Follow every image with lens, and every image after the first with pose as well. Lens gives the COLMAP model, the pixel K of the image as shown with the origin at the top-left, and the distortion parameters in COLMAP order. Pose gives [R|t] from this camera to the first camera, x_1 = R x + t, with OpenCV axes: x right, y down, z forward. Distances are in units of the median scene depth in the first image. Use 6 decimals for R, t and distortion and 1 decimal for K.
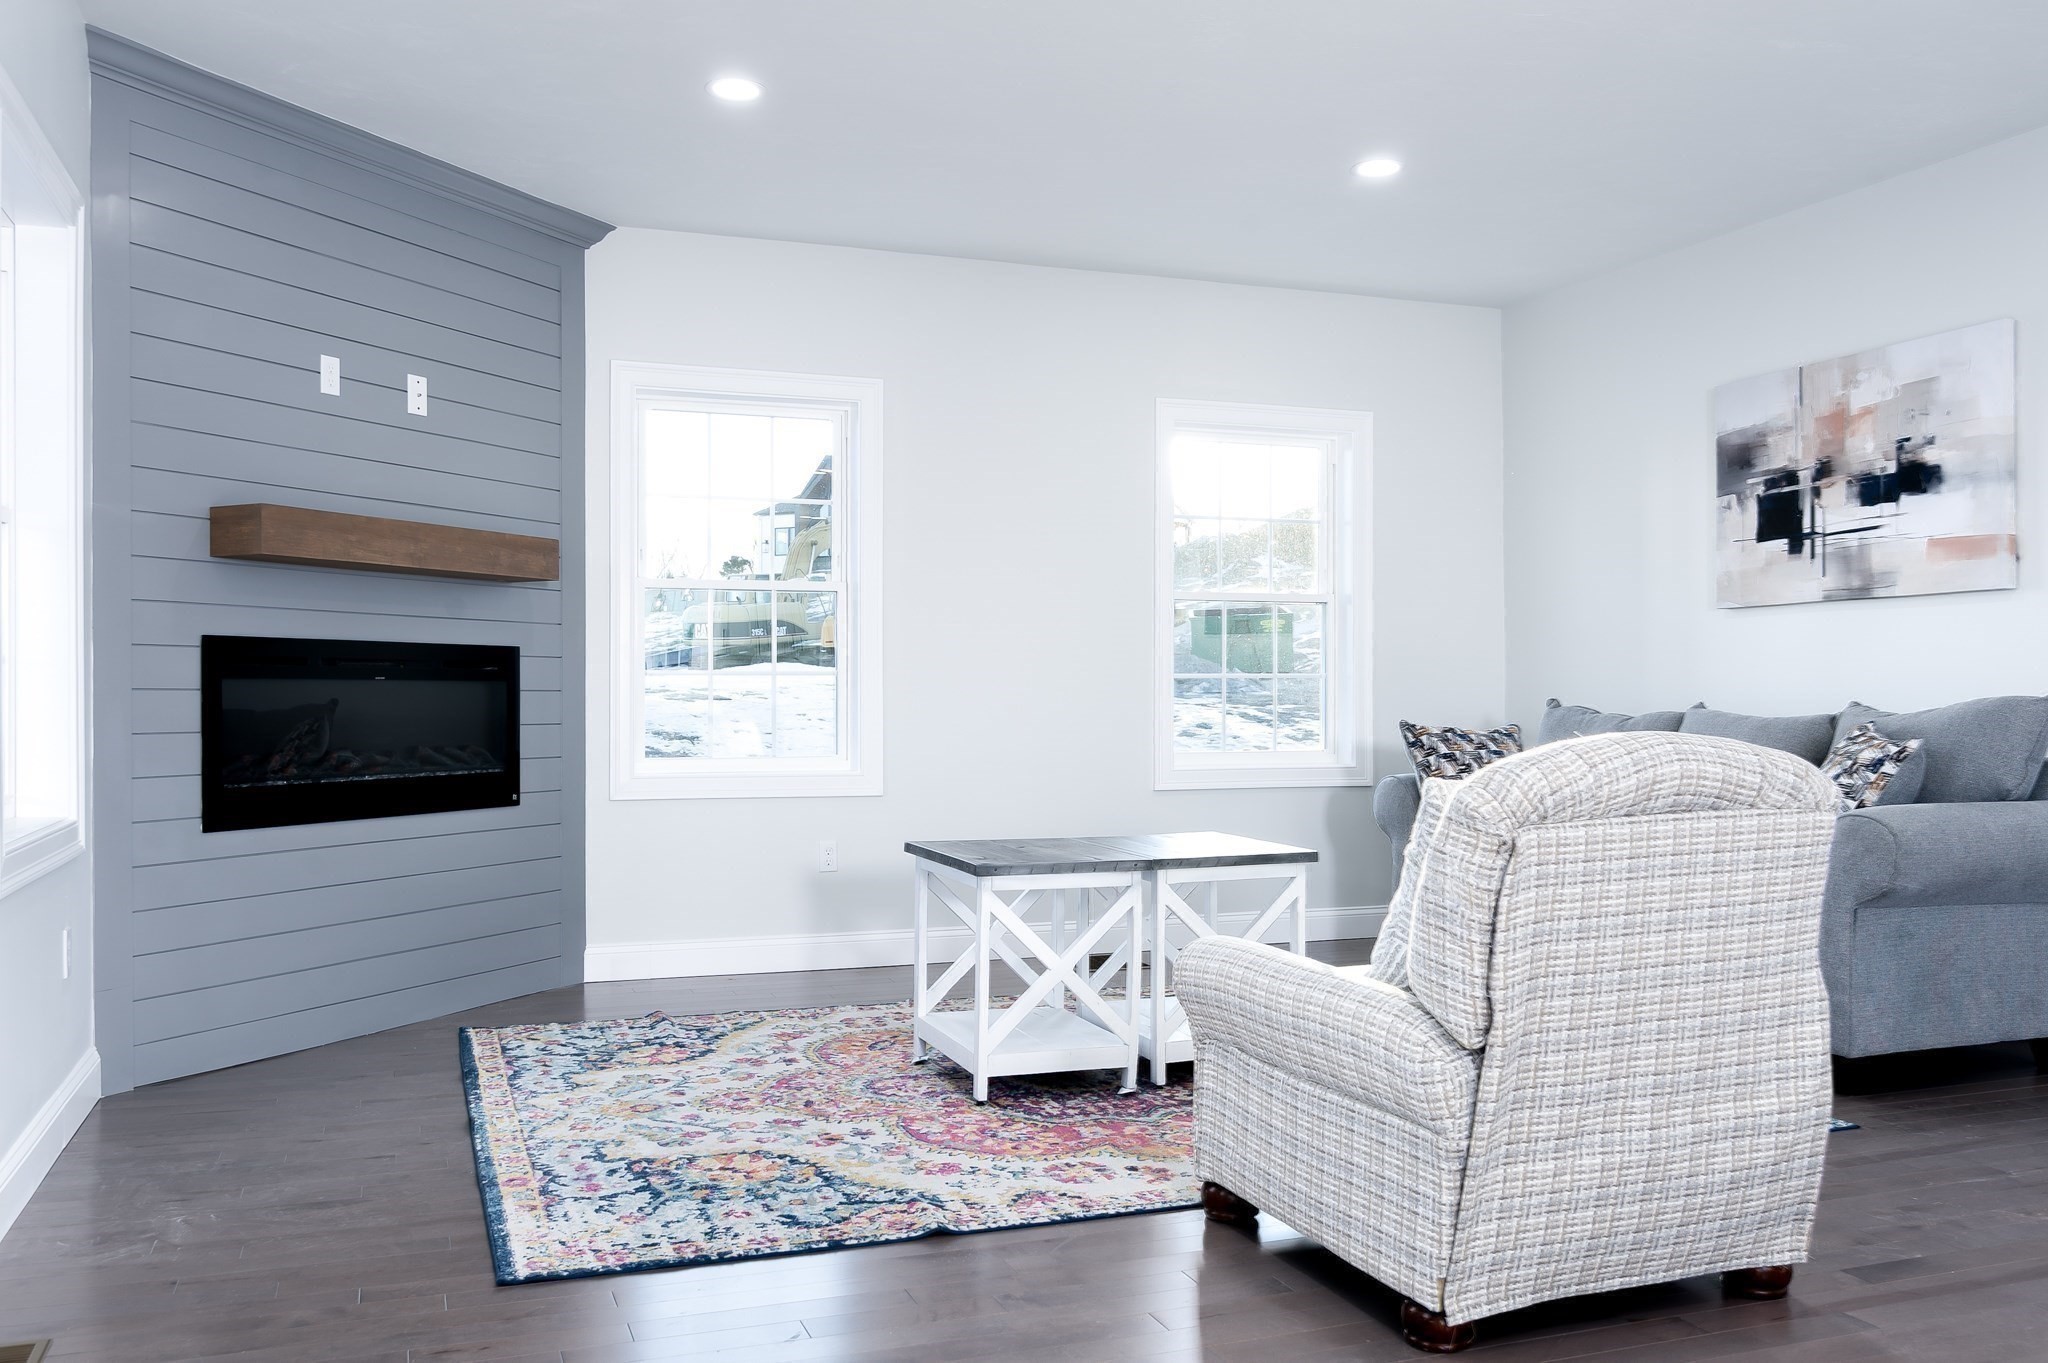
lens RADIAL K [[1742.0, 0, 1087.0], [0, 1742.0, 683.3], [0, 0, 1]] dist [-0.005292, 0.002533]
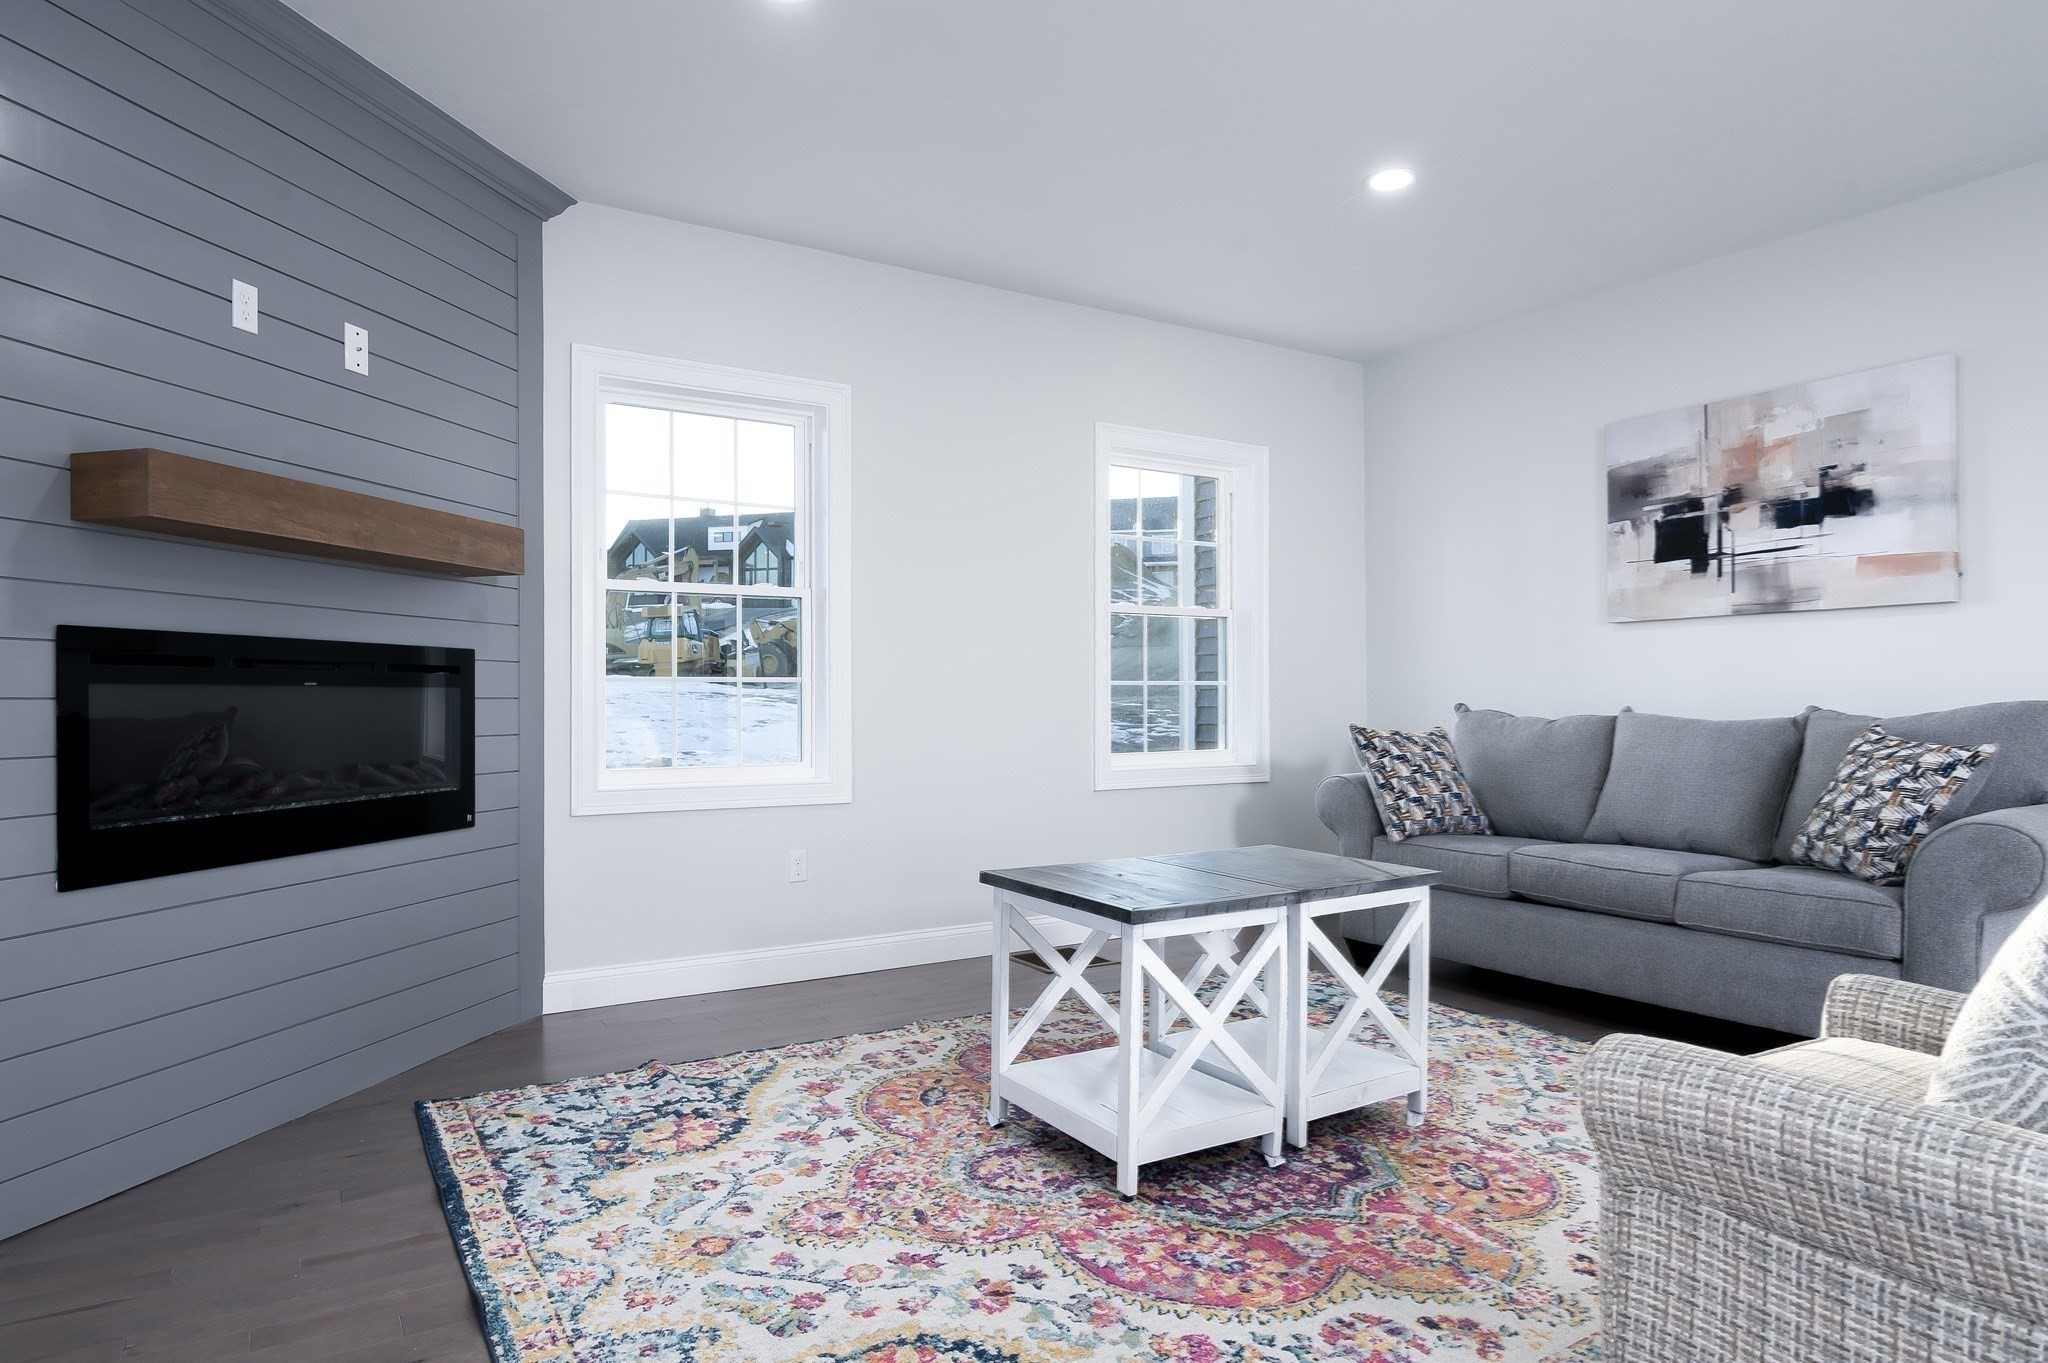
lens RADIAL K [[1224.7, 0, 1057.9], [0, 1224.7, 688.0], [0, 0, 1]] dist [0.001387, -0.000600]
pose [[0.981223, -0.000669, 0.192875, -0.161155], [0.001107, 0.999997, -0.002163, 0.000616], [-0.192873, 0.002336, 0.981221, 0.341824]]
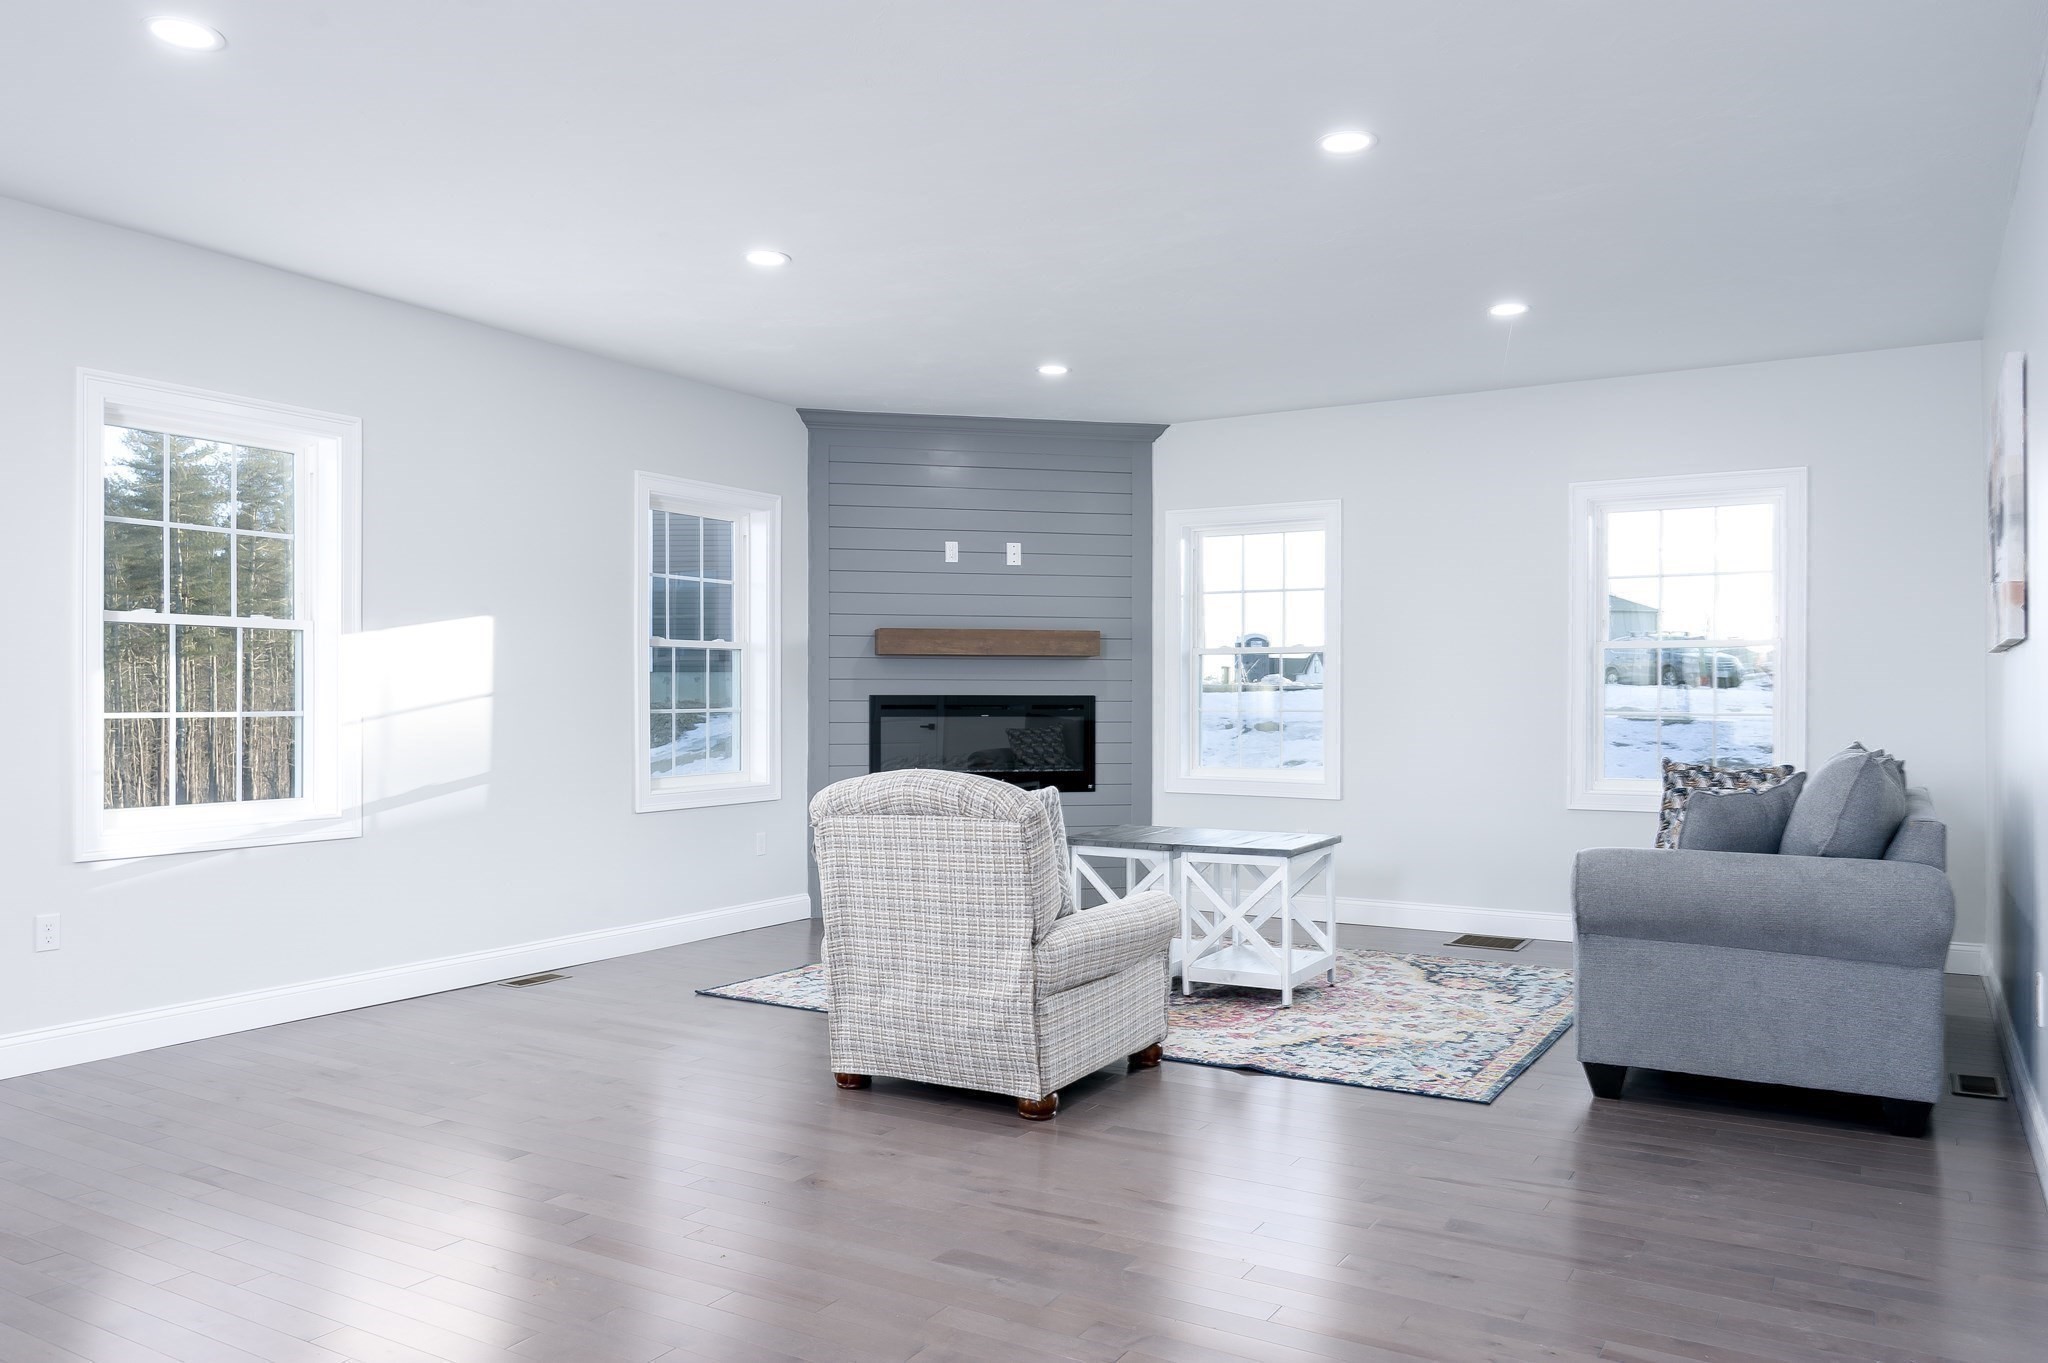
lens RADIAL K [[1544.0, 0, 1024.0], [0, 1544.0, 681.5], [0, 0, 1]] dist [0.002960, 0.001912]
pose [[0.607351, -0.006046, -0.794411, 0.836410], [0.001927, 0.999979, -0.006137, -0.026749], [0.794432, 0.002196, 0.607350, 0.060756]]
